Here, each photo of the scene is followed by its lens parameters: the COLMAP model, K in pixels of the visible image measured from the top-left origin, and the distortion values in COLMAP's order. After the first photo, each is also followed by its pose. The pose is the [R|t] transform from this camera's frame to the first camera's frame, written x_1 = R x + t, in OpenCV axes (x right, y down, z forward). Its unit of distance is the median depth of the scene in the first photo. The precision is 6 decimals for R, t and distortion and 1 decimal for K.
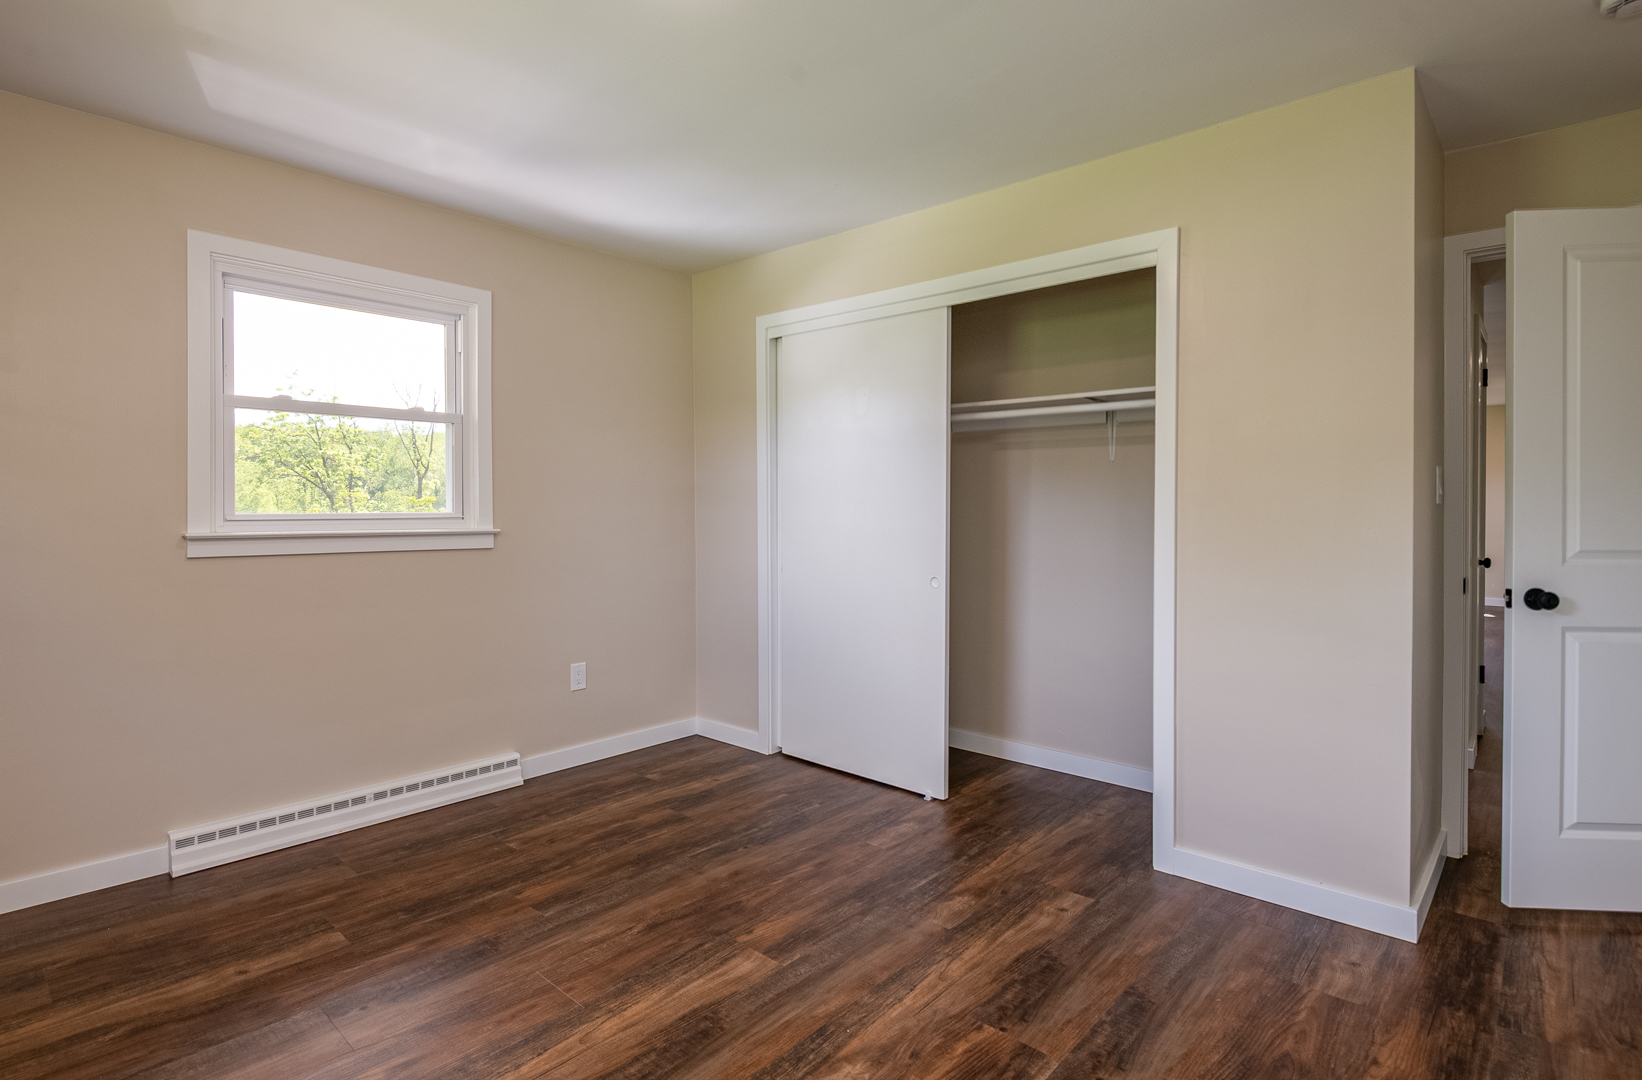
lens RADIAL K [[798.7, 0, 811.7], [0, 798.7, 513.8], [0, 0, 1]] dist [-0.000447, -0.008730]
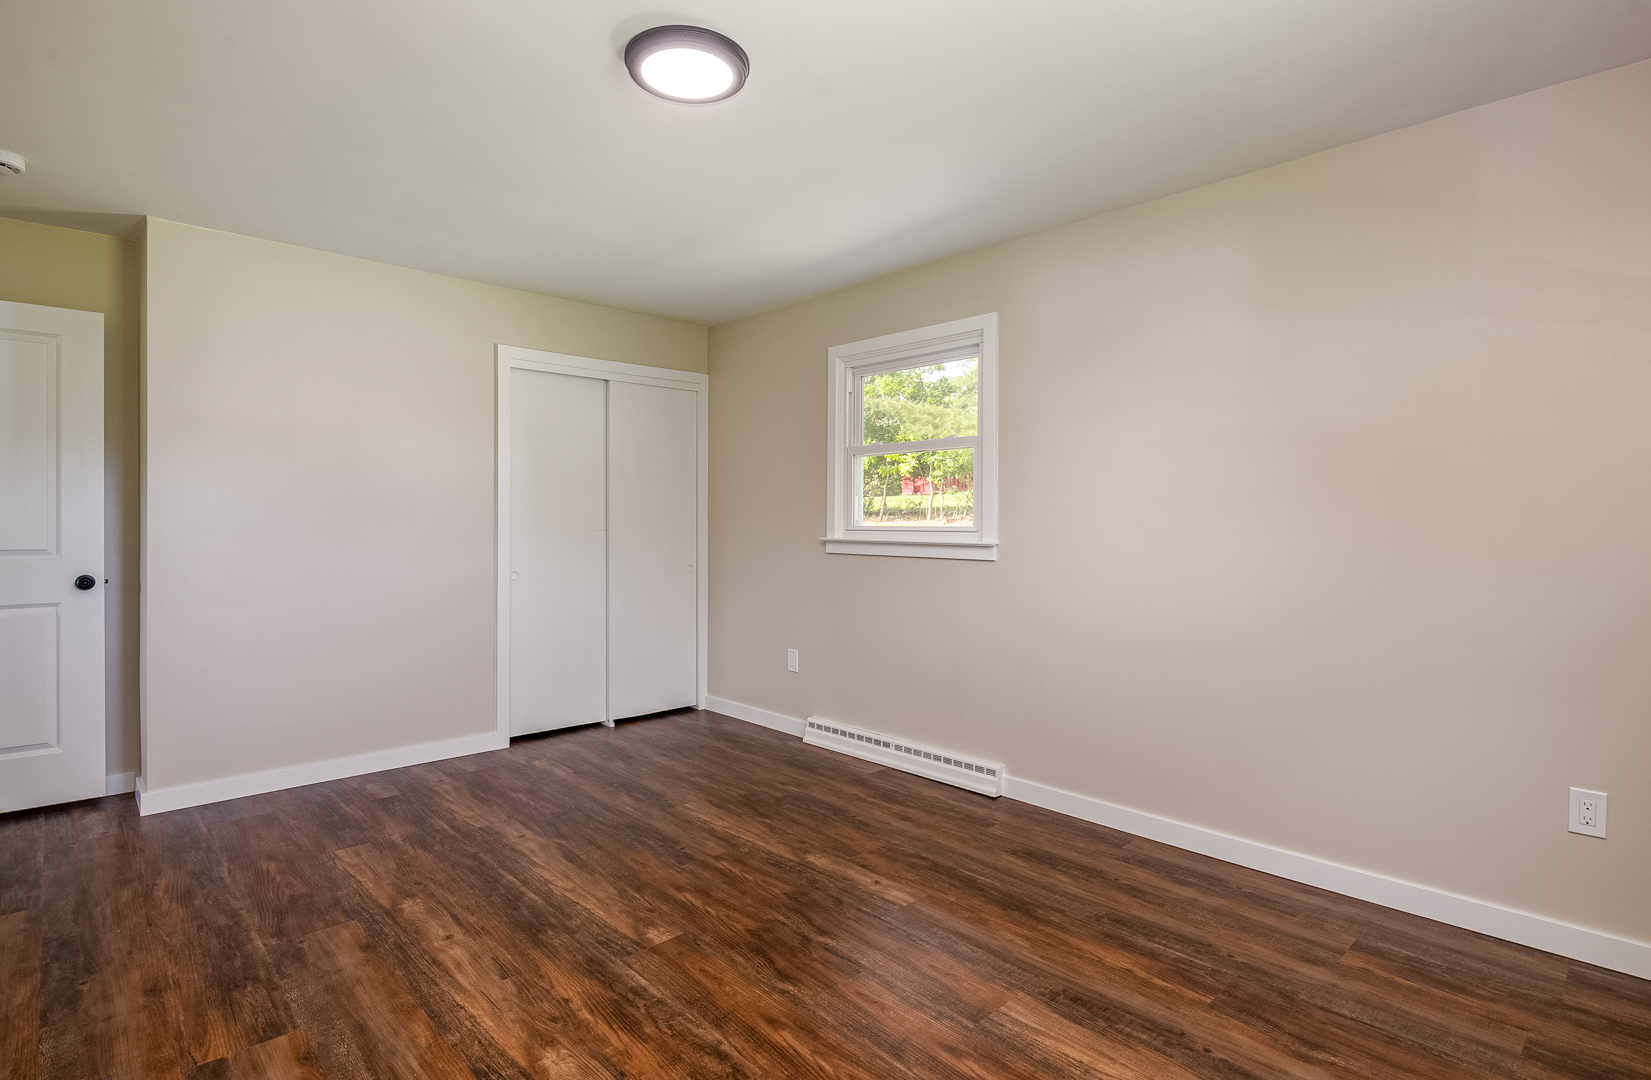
lens RADIAL K [[815.4, 0, 814.6], [0, 815.4, 532.5], [0, 0, 1]] dist [-0.005487, -0.001534]
pose [[-0.067817, 0.011028, -0.997637, 0.877991], [-0.010367, 0.999877, 0.011757, -0.004155], [0.997644, 0.011140, -0.067695, 1.099791]]
